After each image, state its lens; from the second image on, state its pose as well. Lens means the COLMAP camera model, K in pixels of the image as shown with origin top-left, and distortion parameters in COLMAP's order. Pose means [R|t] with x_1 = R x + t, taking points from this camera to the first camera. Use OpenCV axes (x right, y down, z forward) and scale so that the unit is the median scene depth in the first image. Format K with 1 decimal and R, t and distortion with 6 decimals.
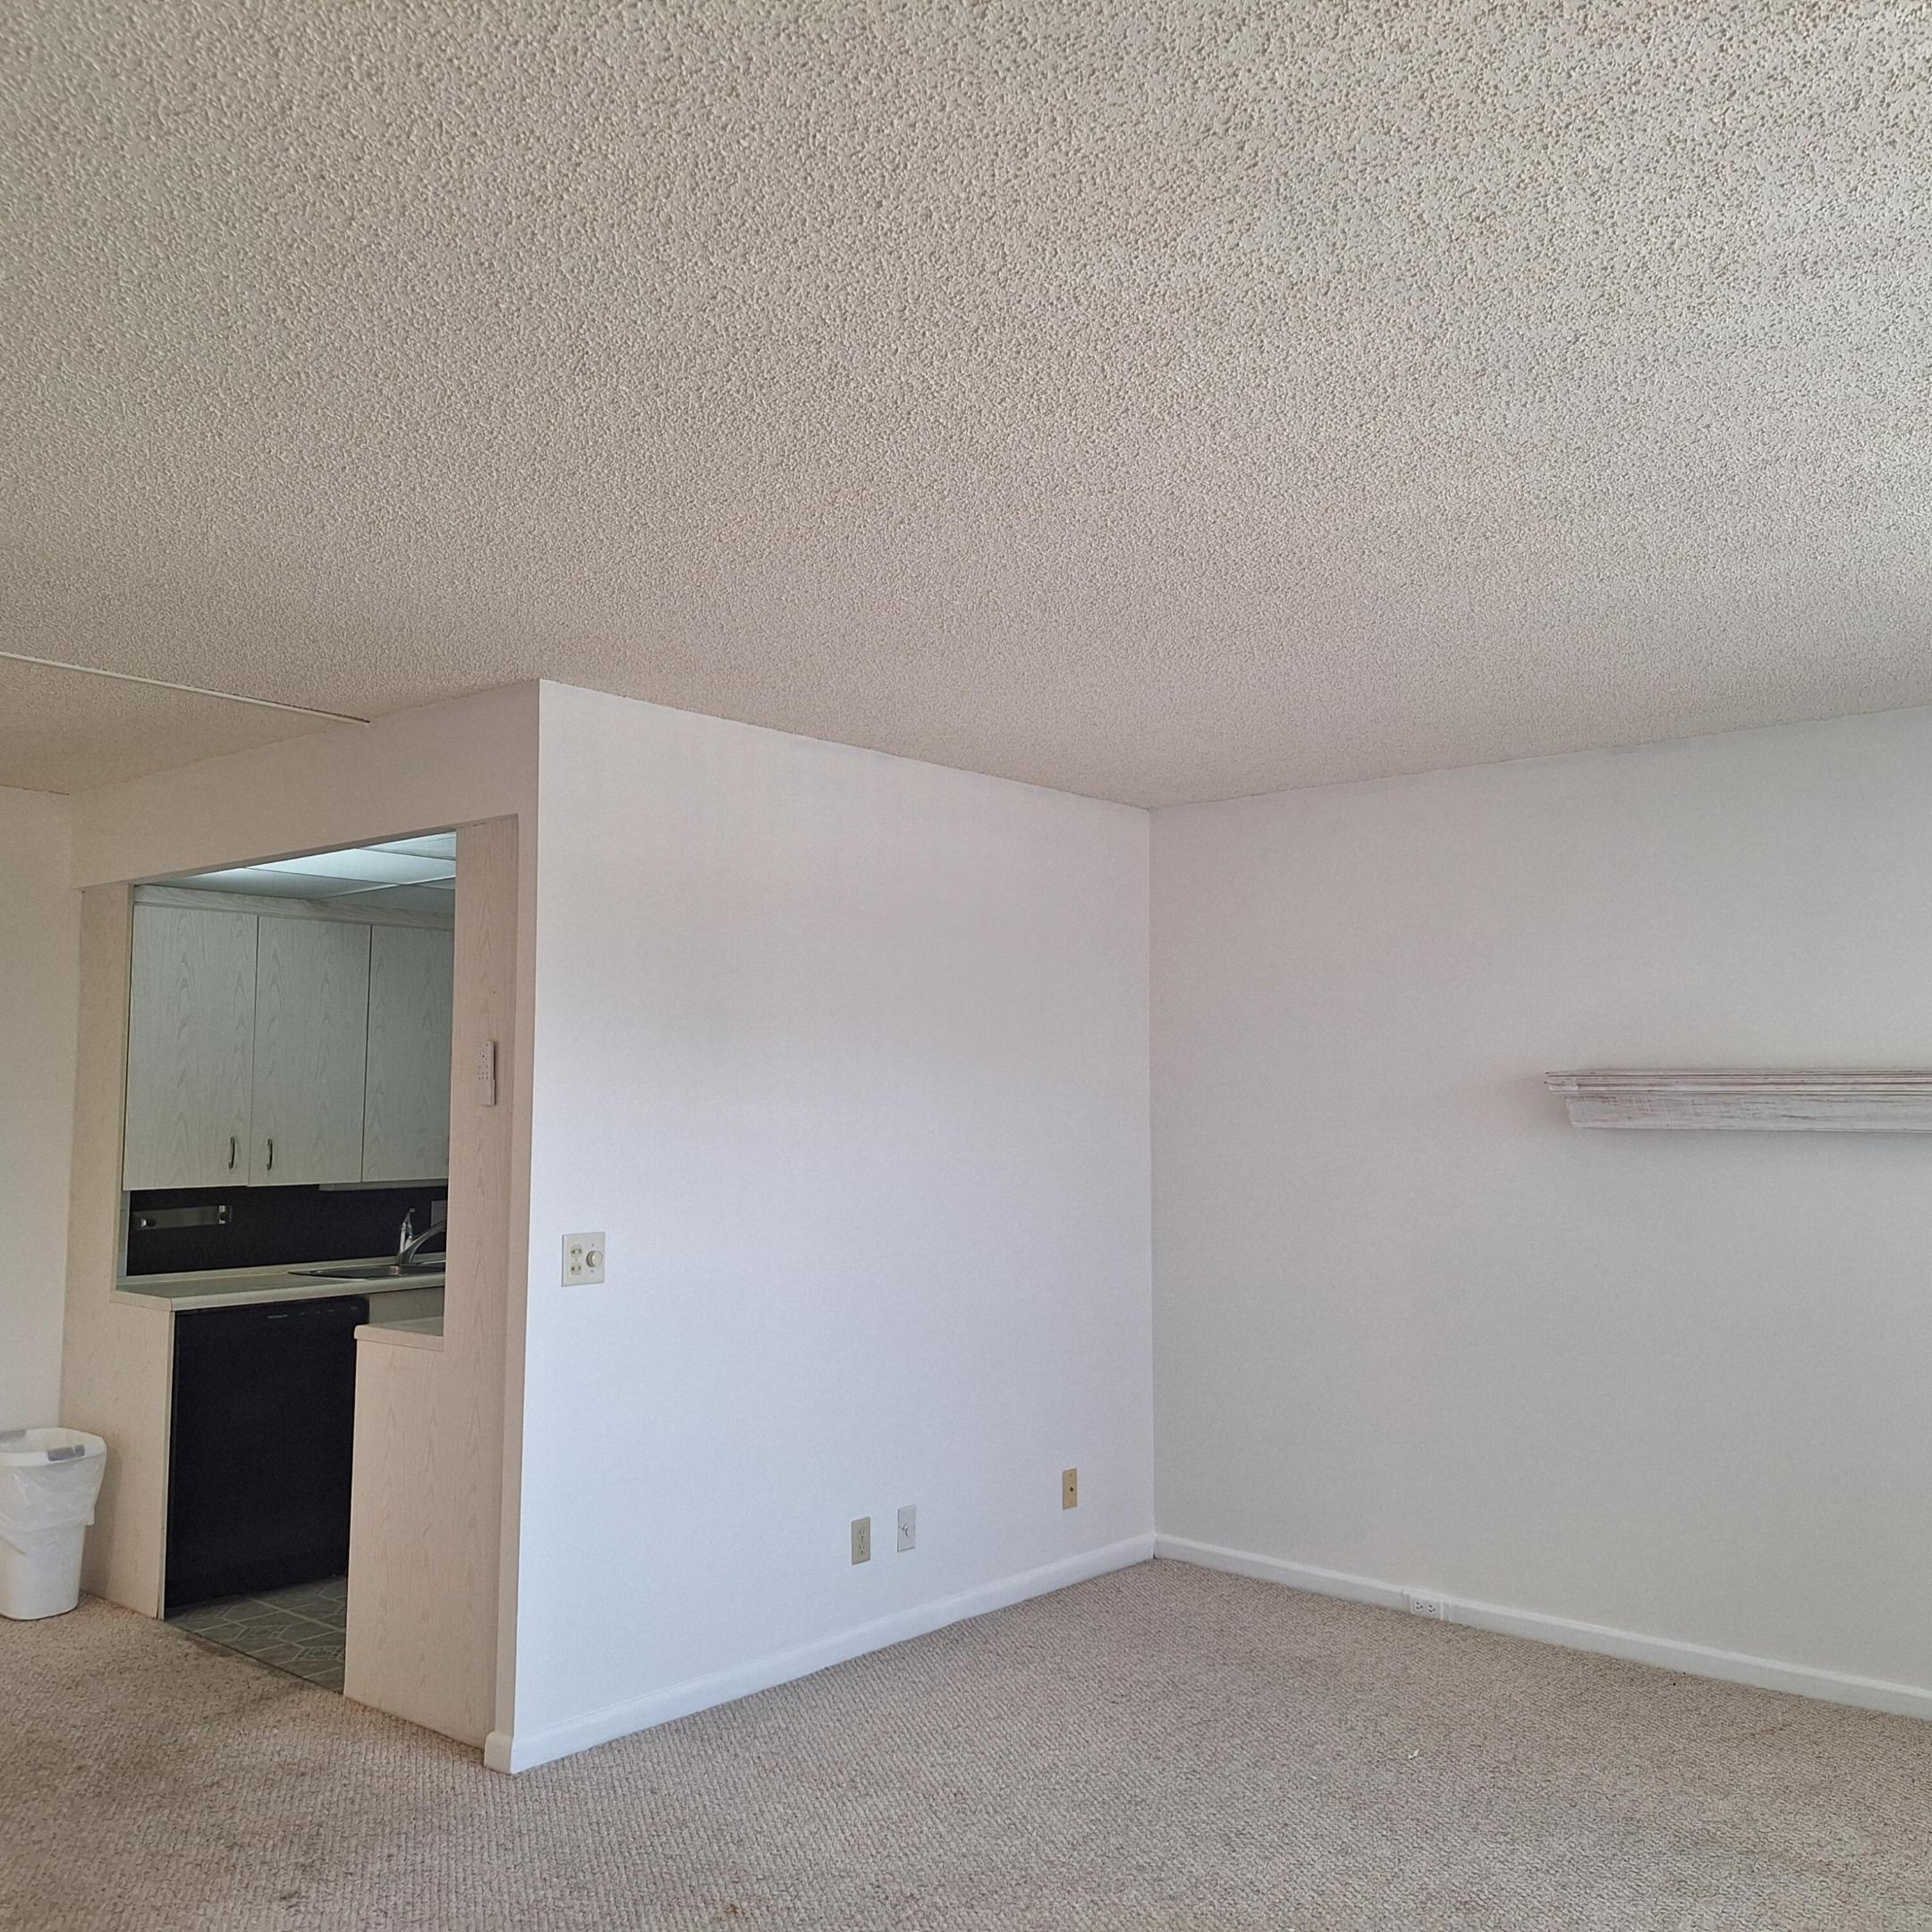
lens RADIAL K [[1793.6, 0, 974.7], [0, 1793.6, 966.0], [0, 0, 1]] dist [0.052412, 0.000000]
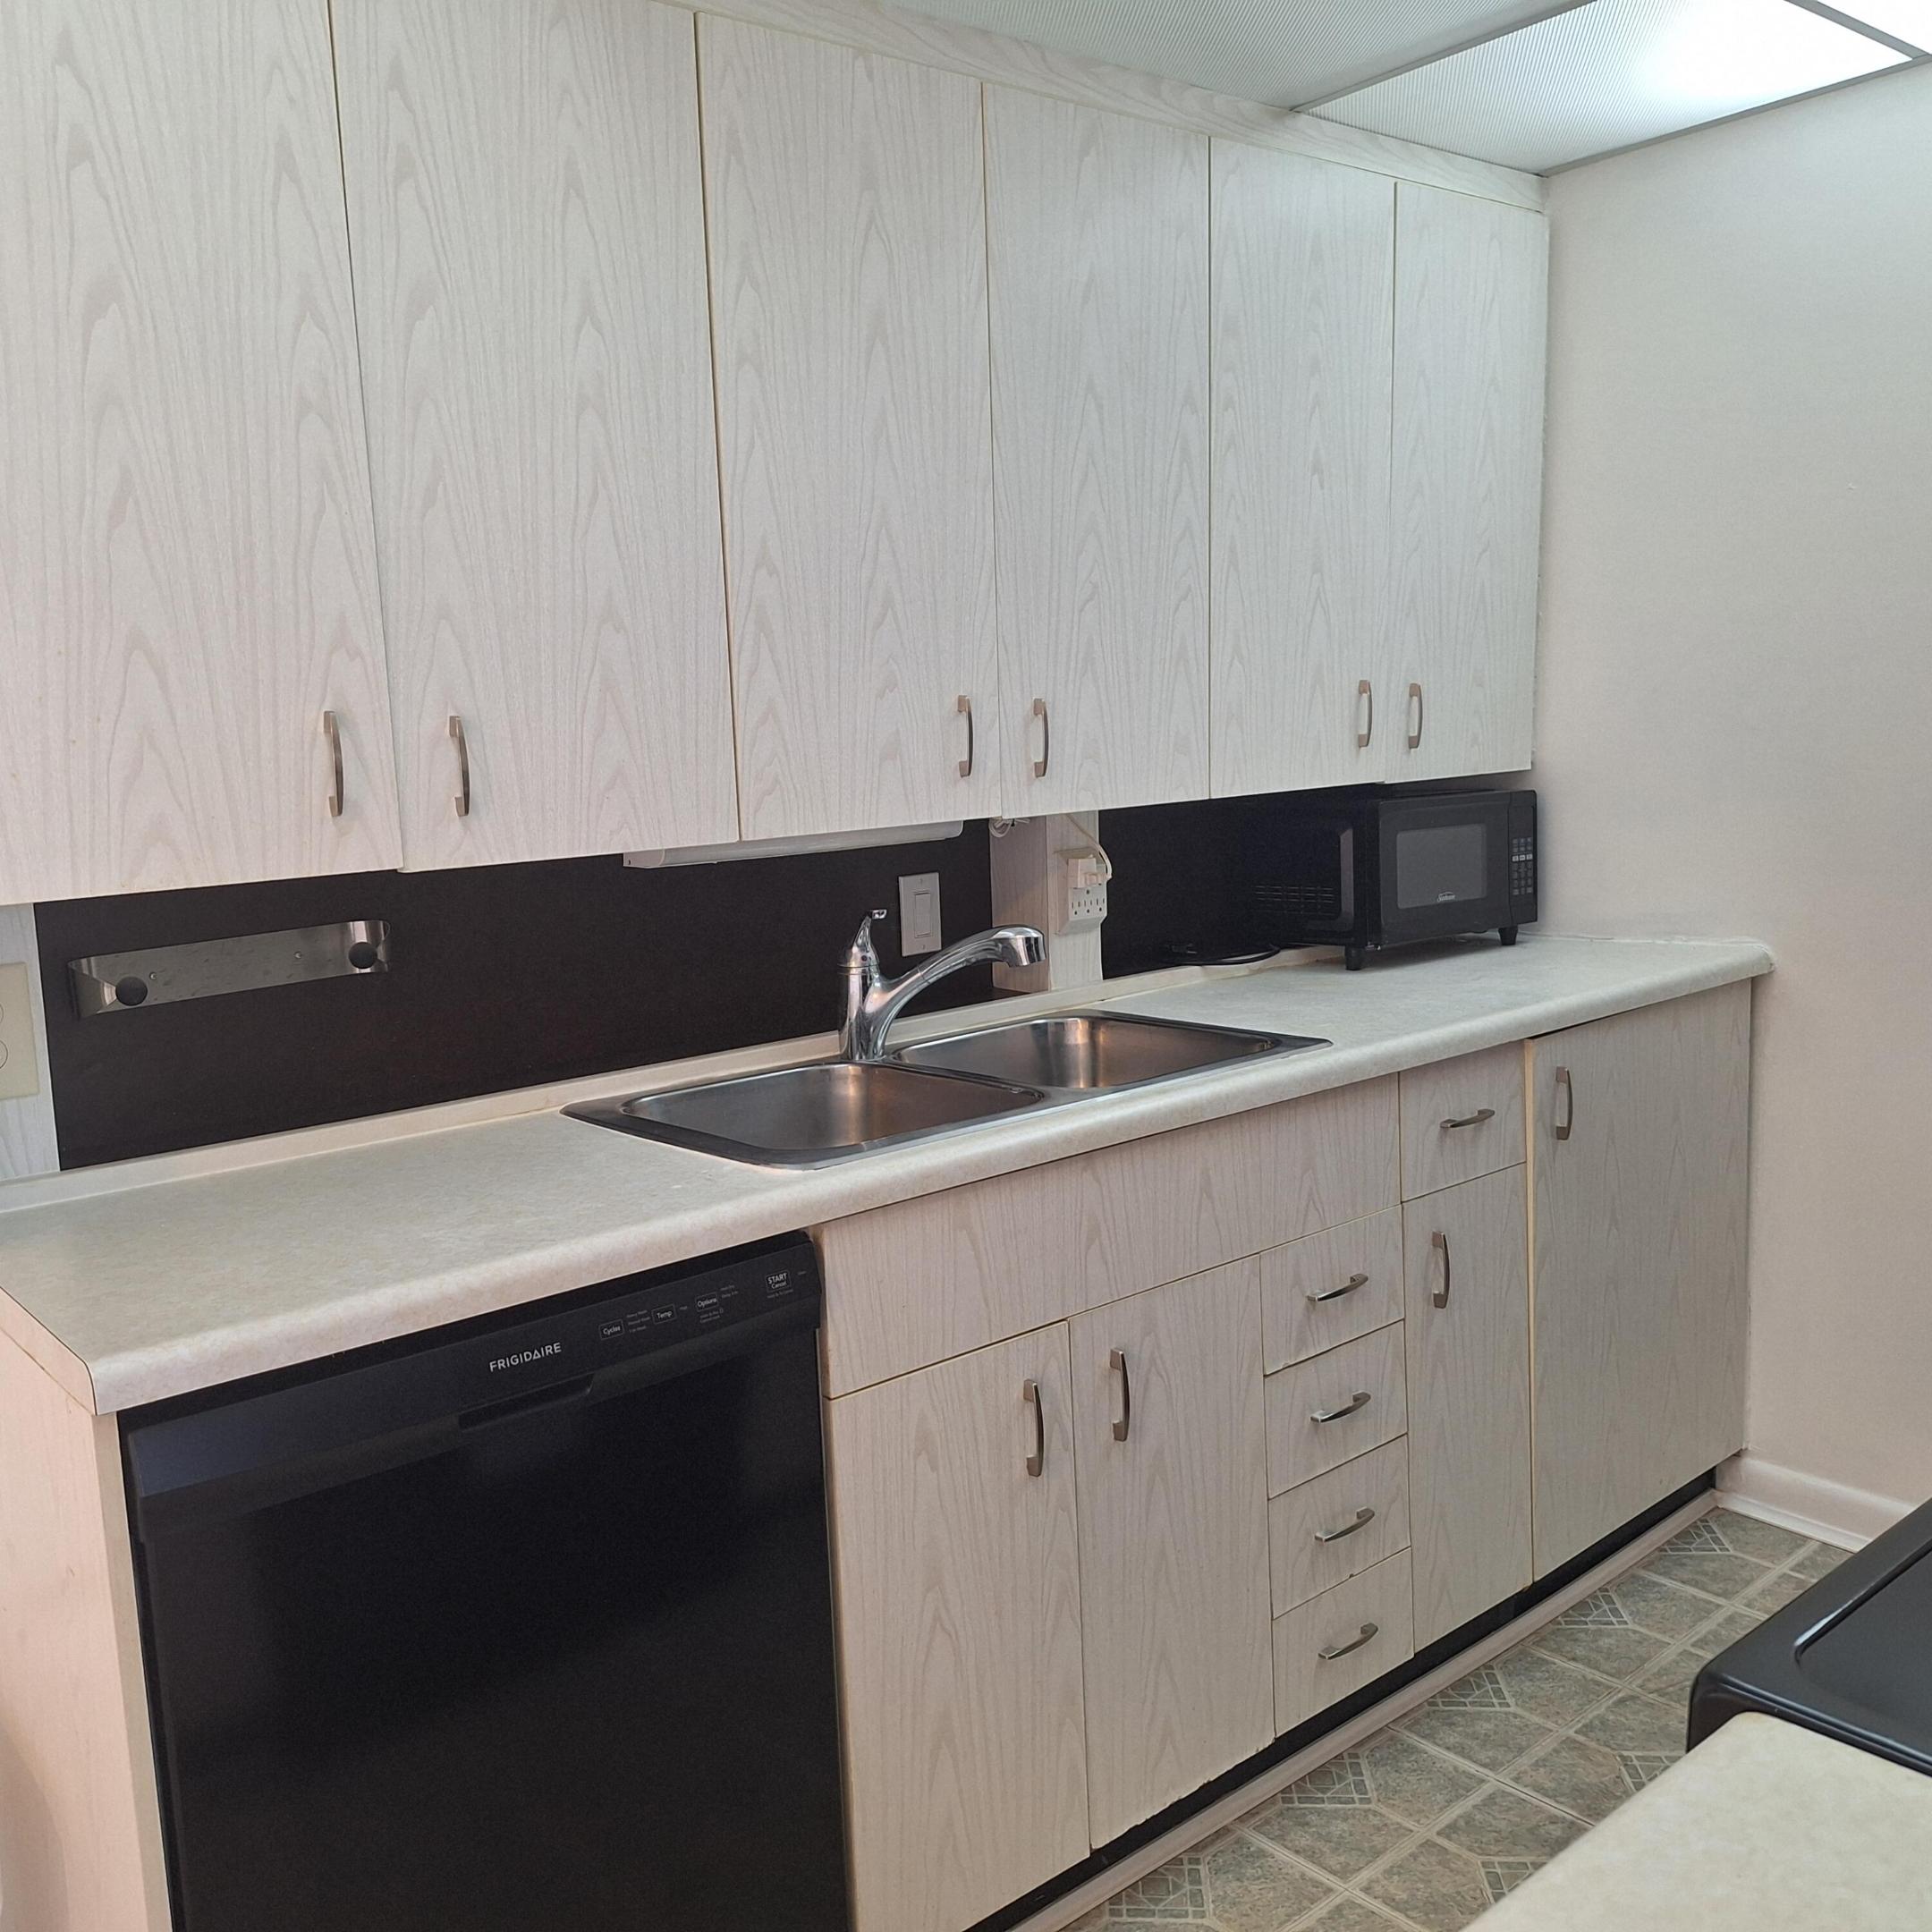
lens RADIAL K [[1793.6, 0, 961.9], [0, 1793.6, 969.1], [0, 0, 1]] dist [0.052412, 0.000000]
pose [[0.987168, -0.024688, -0.157767, -0.259467], [0.058512, 0.975187, 0.213512, 0.077880], [0.148581, -0.220004, 0.964117, 0.713060]]
